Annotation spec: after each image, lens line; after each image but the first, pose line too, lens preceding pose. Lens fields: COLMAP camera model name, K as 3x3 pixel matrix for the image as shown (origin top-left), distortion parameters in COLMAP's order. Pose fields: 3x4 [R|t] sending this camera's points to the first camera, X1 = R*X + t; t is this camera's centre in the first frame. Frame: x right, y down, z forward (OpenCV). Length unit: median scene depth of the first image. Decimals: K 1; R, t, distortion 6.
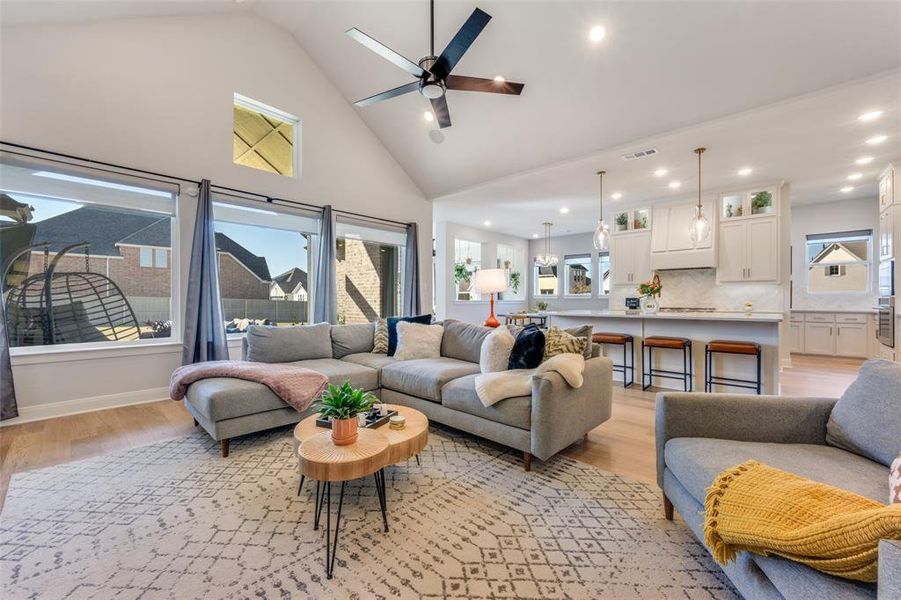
lens RADIAL K [[359.4, 0, 445.2], [0, 359.4, 301.5], [0, 0, 1]] dist [-0.004155, 0.000805]
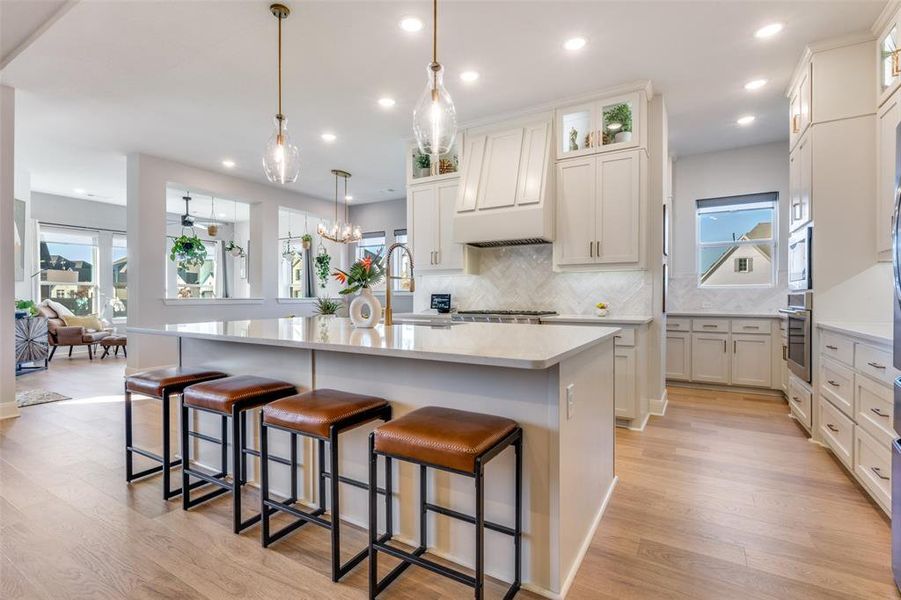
lens RADIAL K [[420.7, 0, 445.8], [0, 420.7, 301.8], [0, 0, 1]] dist [0.000176, 0.000962]
pose [[0.978280, -0.001561, 0.207284, 0.709930], [0.000432, 0.999985, 0.005490, -0.001999], [-0.207290, -0.005281, 0.978265, 0.602880]]
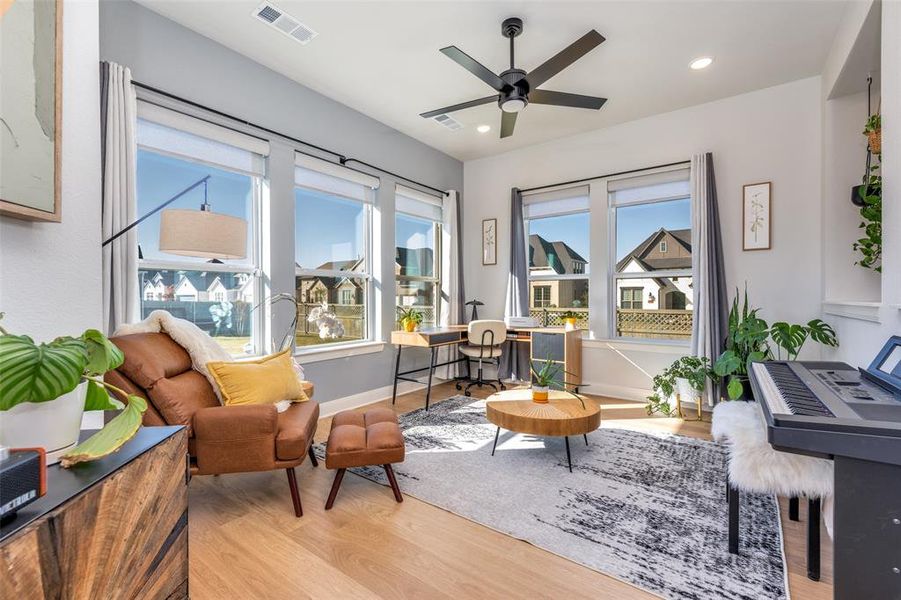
lens RADIAL K [[400.1, 0, 452.0], [0, 400.1, 300.5], [0, 0, 1]] dist [0.000664, 0.000367]
pose [[0.993535, -0.001415, 0.113520, -0.279260], [0.001601, 0.999998, -0.001545, -0.015275], [-0.113517, 0.001717, 0.993535, 2.183439]]
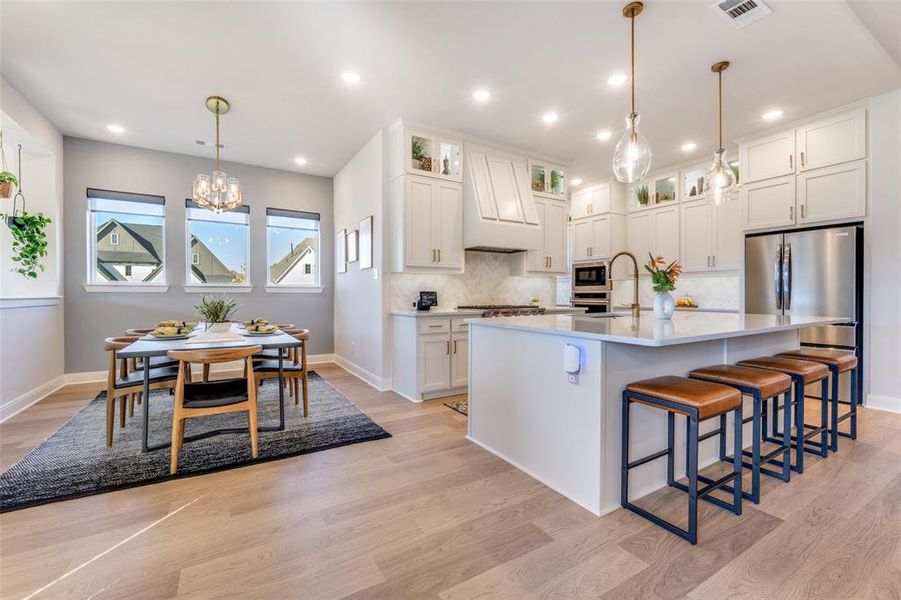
lens RADIAL K [[376.5, 0, 441.5], [0, 376.5, 298.1], [0, 0, 1]] dist [-0.009598, 0.001447]
pose [[0.283819, -0.010564, 0.958820, -0.105802], [0.006120, 0.999939, 0.009205, -0.008299], [-0.958858, 0.003255, 0.283866, 1.474930]]
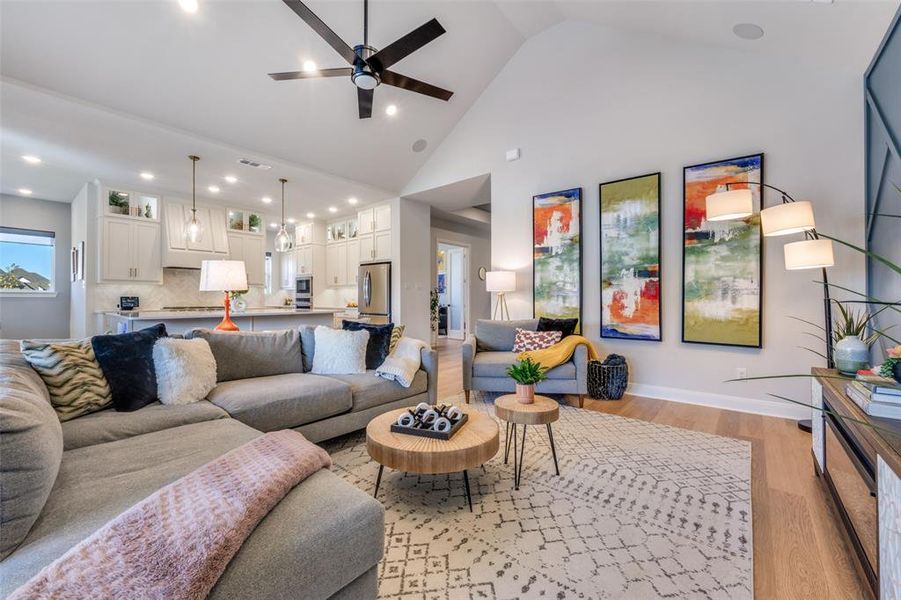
lens RADIAL K [[368.0, 0, 447.7], [0, 368.0, 292.3], [0, 0, 1]] dist [0.000113, -0.000275]
pose [[-0.062724, 0.017407, 0.997879, -0.696582], [0.005098, 0.999840, -0.017121, -0.003687], [-0.998018, 0.004013, -0.062803, 0.572787]]
